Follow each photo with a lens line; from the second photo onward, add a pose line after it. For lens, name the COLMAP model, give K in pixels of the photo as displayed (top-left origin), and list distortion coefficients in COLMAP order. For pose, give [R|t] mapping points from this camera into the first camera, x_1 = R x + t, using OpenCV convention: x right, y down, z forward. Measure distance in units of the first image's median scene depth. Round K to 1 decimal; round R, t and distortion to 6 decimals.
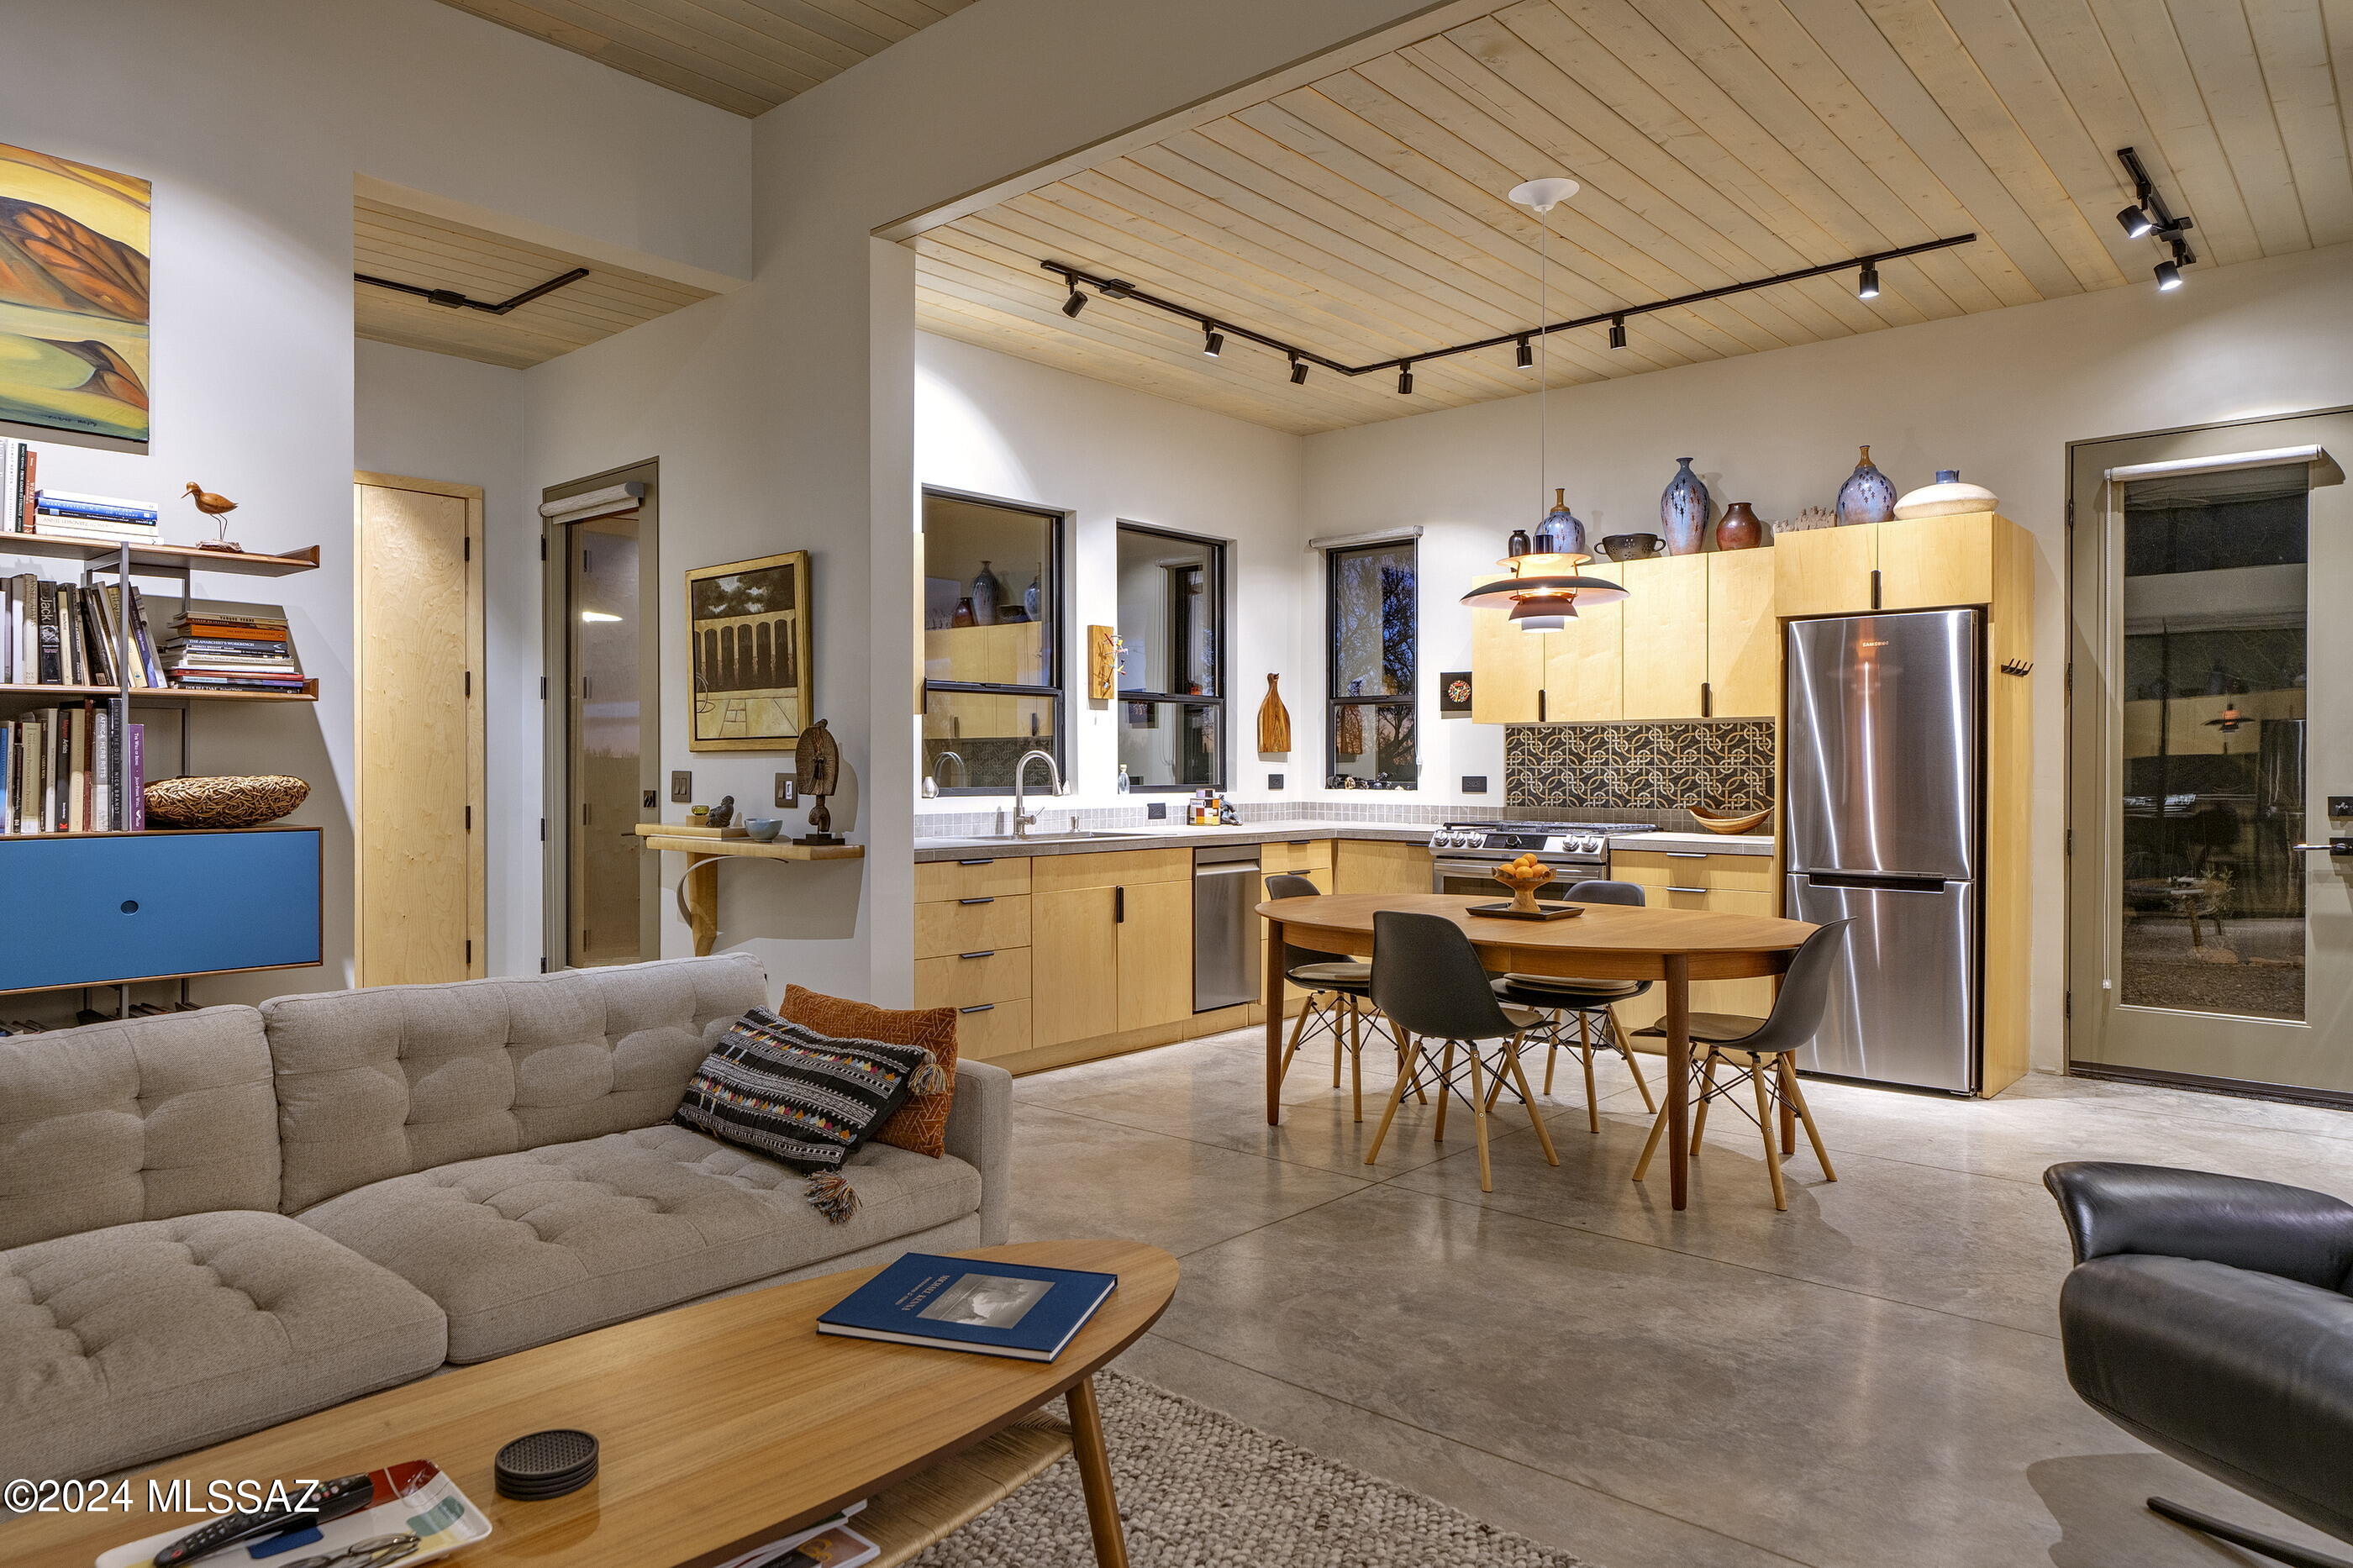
lens RADIAL K [[1432.1, 0, 1174.2], [0, 1432.1, 775.4], [0, 0, 1]] dist [0.005252, 0.001157]
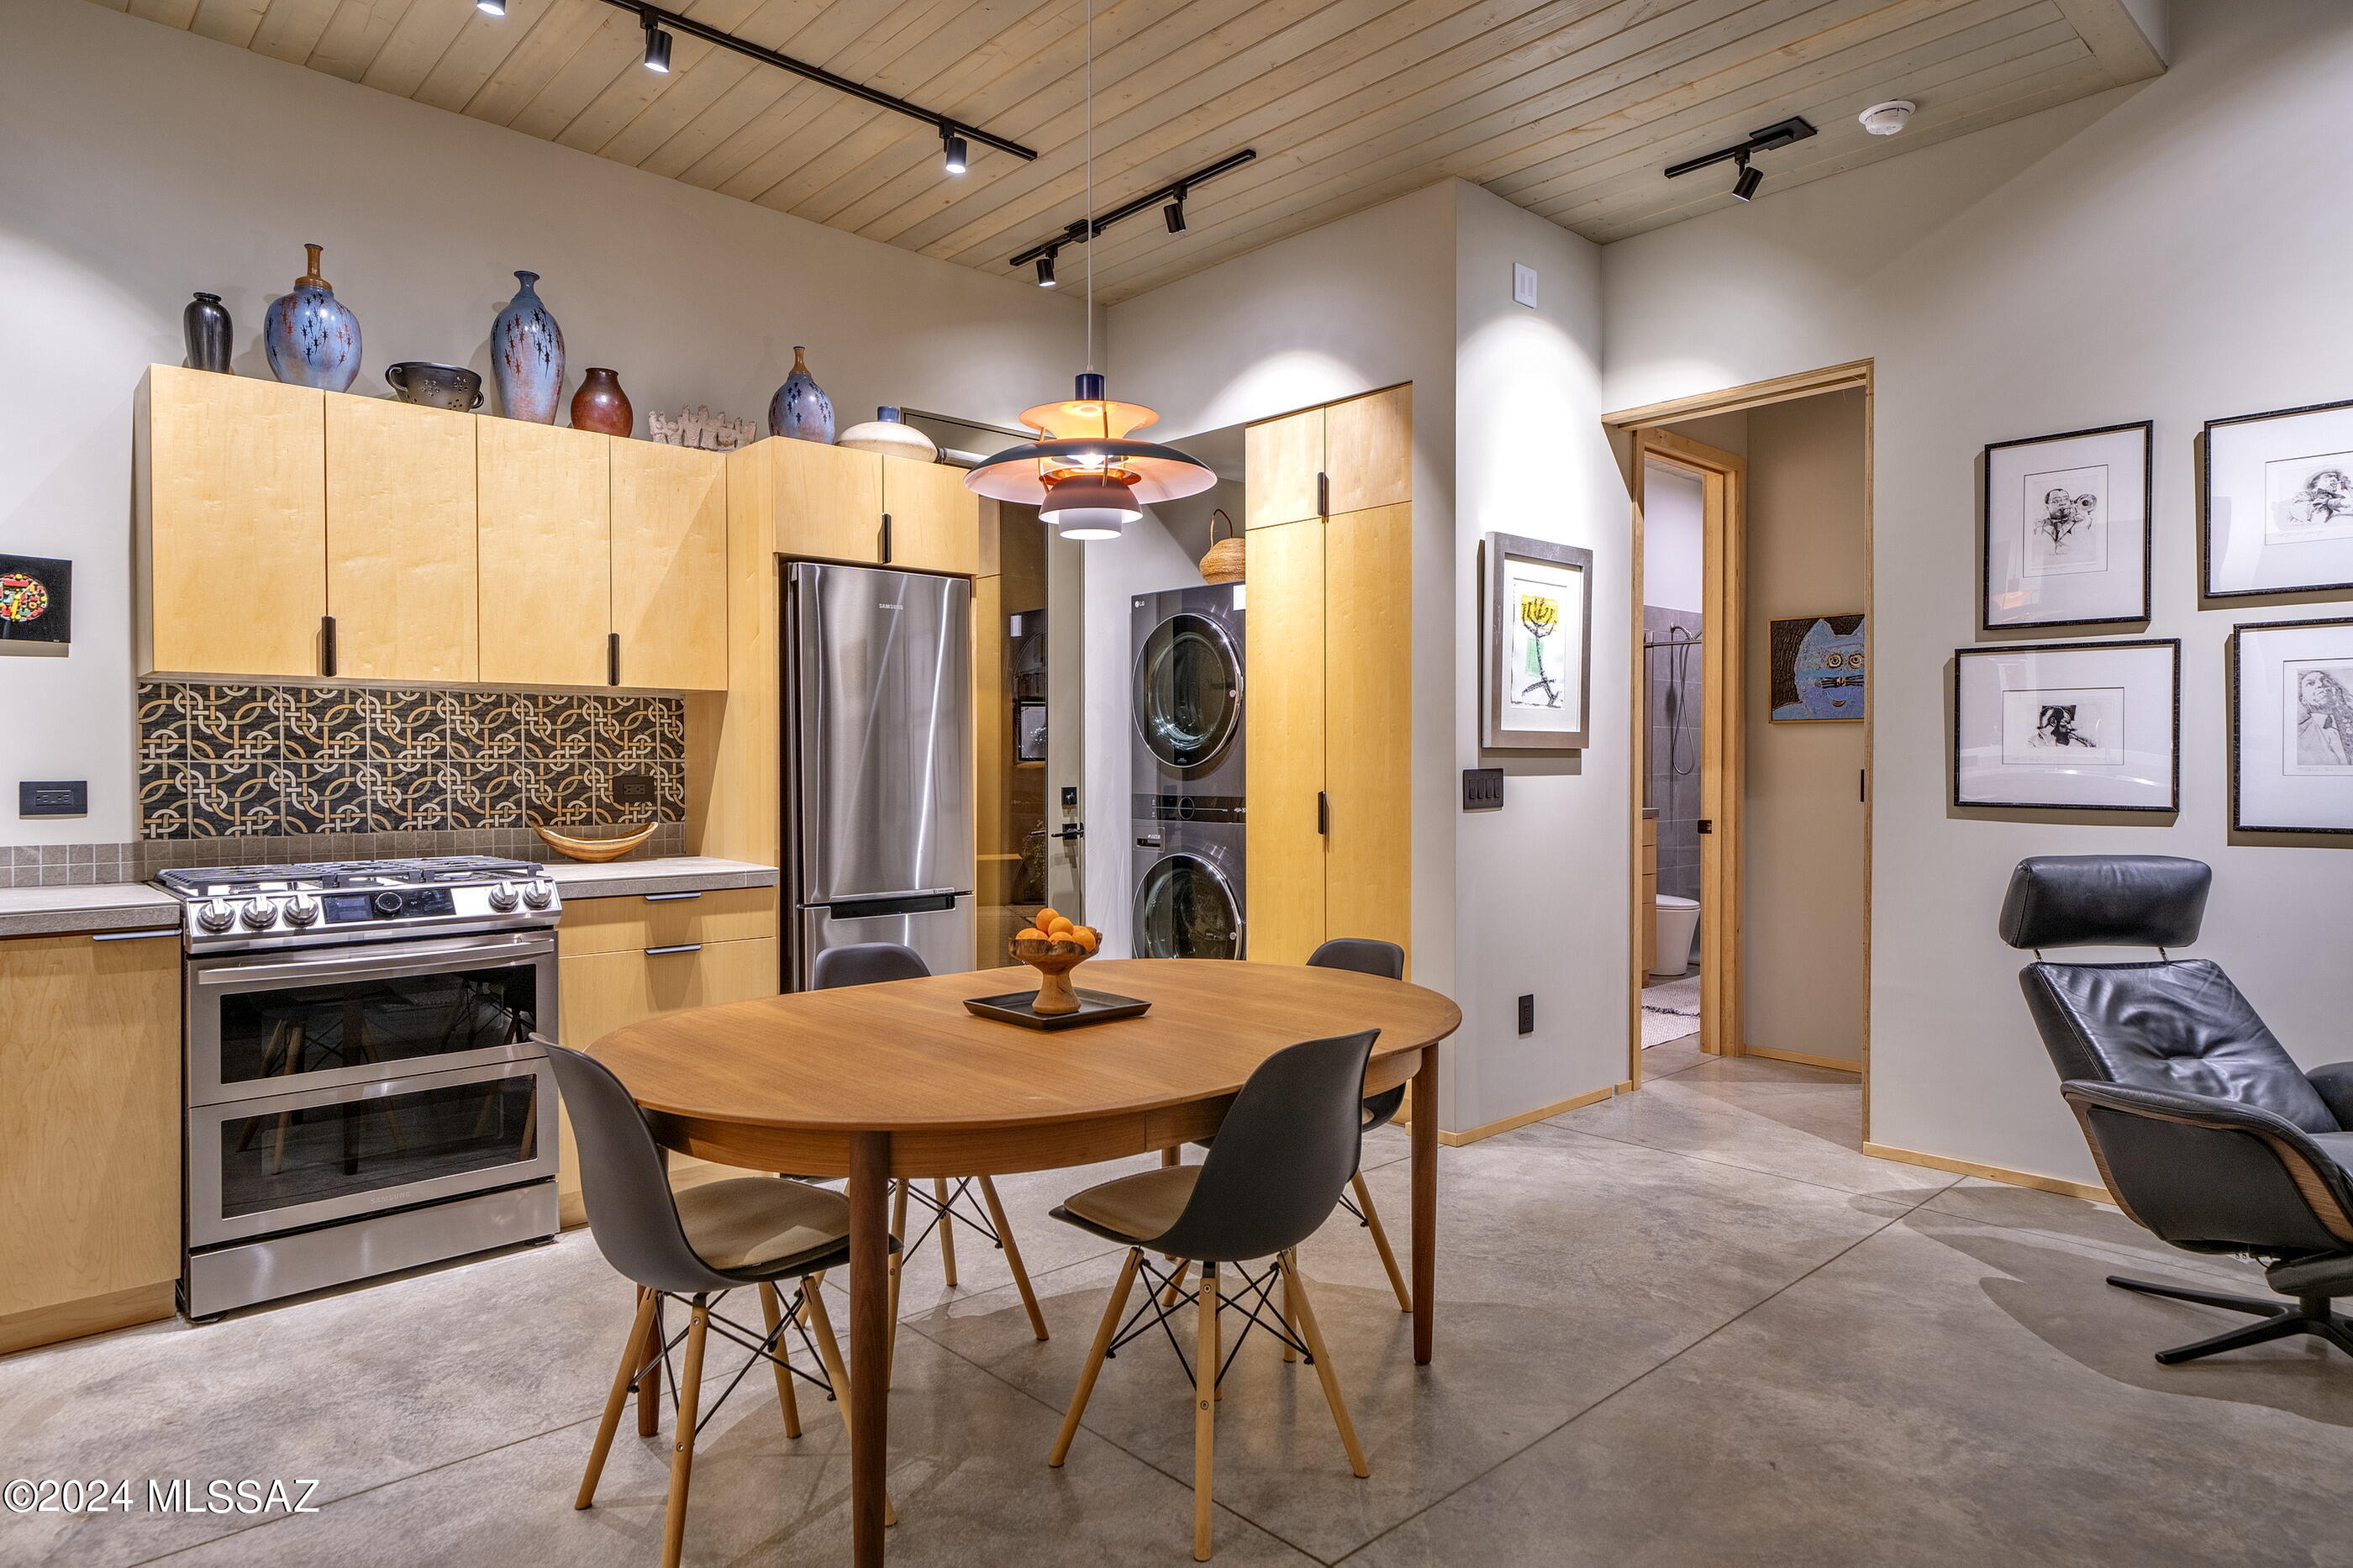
lens RADIAL K [[1432.1, 0, 1174.3], [0, 1432.1, 784.9], [0, 0, 1]] dist [0.005252, 0.001157]
pose [[0.121761, -0.015107, 0.992444, -0.249347], [0.007806, 0.999868, 0.014262, -0.002387], [-0.992529, 0.006010, 0.121863, 0.668230]]
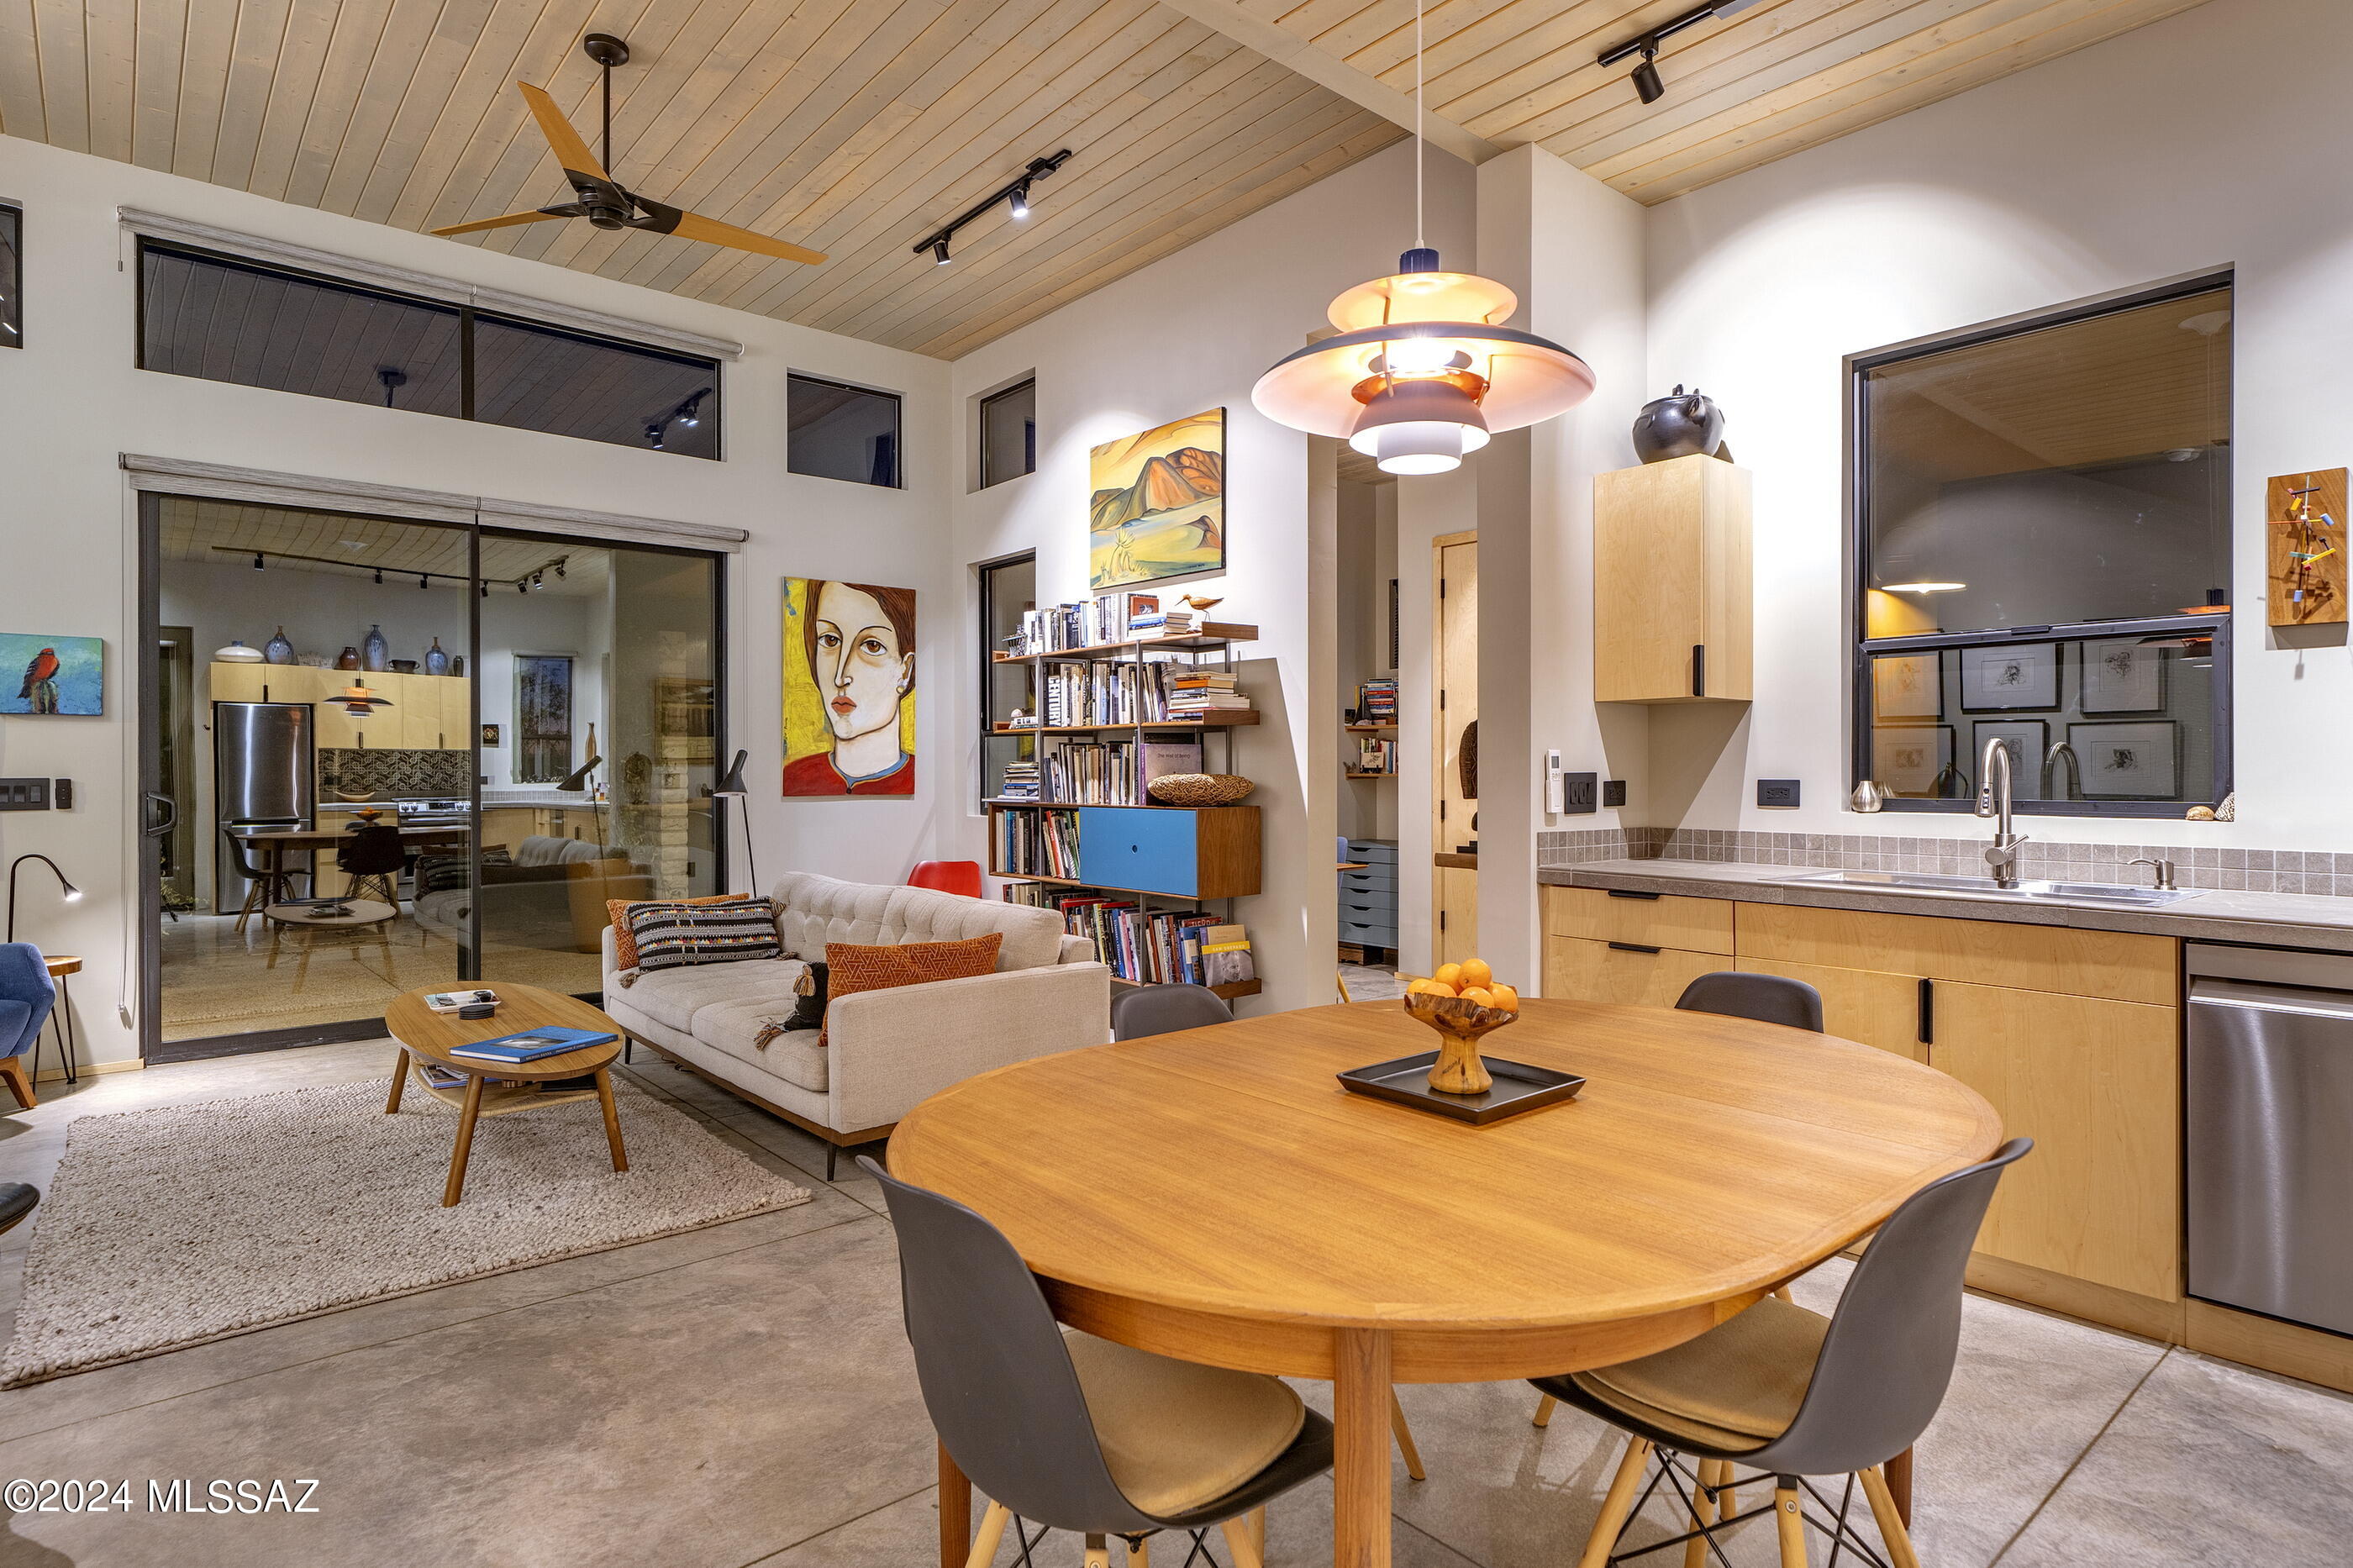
lens RADIAL K [[1531.3, 0, 1175.9], [0, 1531.3, 775.3], [0, 0, 1]] dist [-0.004111, -0.002613]
pose [[-0.235027, 0.000276, -0.971989, 0.559326], [-0.007206, 0.999972, 0.002026, -0.001066], [0.971962, 0.007481, -0.235018, 0.780247]]
